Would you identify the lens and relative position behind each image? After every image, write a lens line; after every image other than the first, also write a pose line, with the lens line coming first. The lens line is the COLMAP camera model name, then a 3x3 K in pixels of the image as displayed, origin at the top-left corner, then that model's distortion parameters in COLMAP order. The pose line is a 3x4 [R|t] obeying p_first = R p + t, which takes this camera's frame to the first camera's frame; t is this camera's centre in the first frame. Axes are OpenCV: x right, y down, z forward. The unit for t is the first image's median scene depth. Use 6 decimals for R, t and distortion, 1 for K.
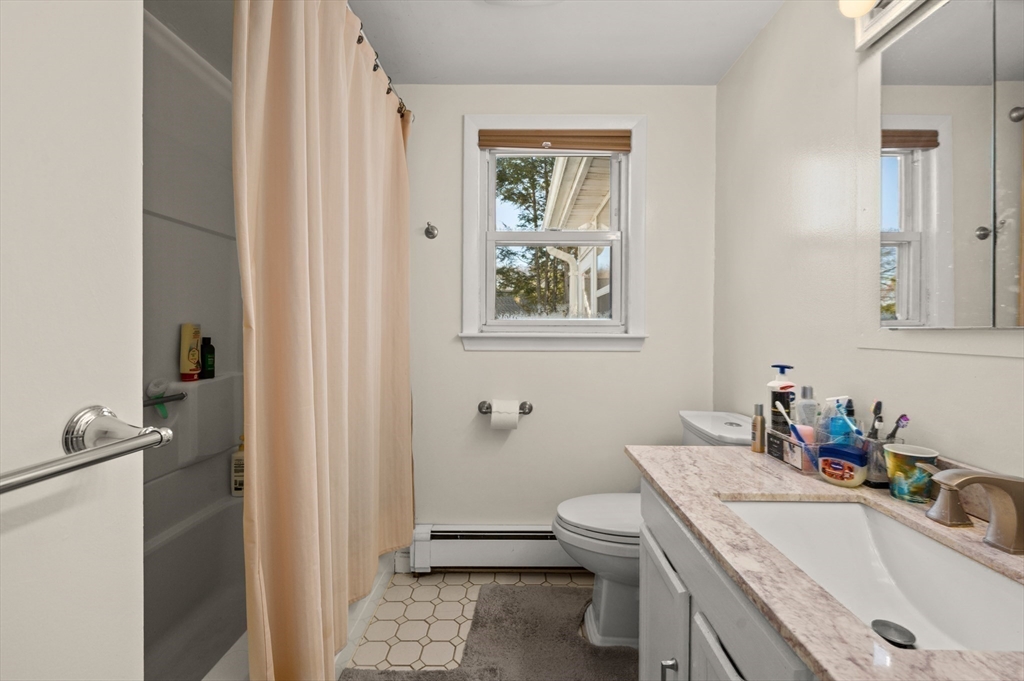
lens RADIAL K [[446.0, 0, 511.5], [0, 446.0, 328.8], [0, 0, 1]] dist [0.000631, -0.000064]
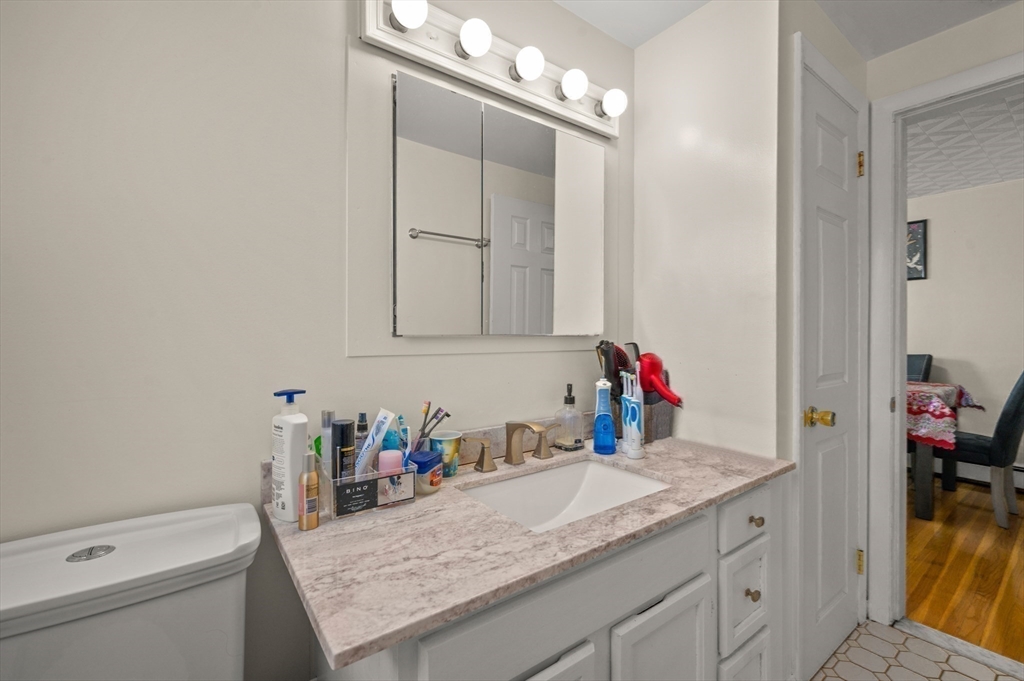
lens RADIAL K [[443.6, 0, 510.2], [0, 443.6, 334.7], [0, 0, 1]] dist [-0.001141, -0.000111]
pose [[-0.613641, -0.005172, 0.789568, -0.159338], [-0.004609, 0.999985, 0.002969, -0.008824], [-0.789571, -0.001818, -0.613656, 1.400126]]
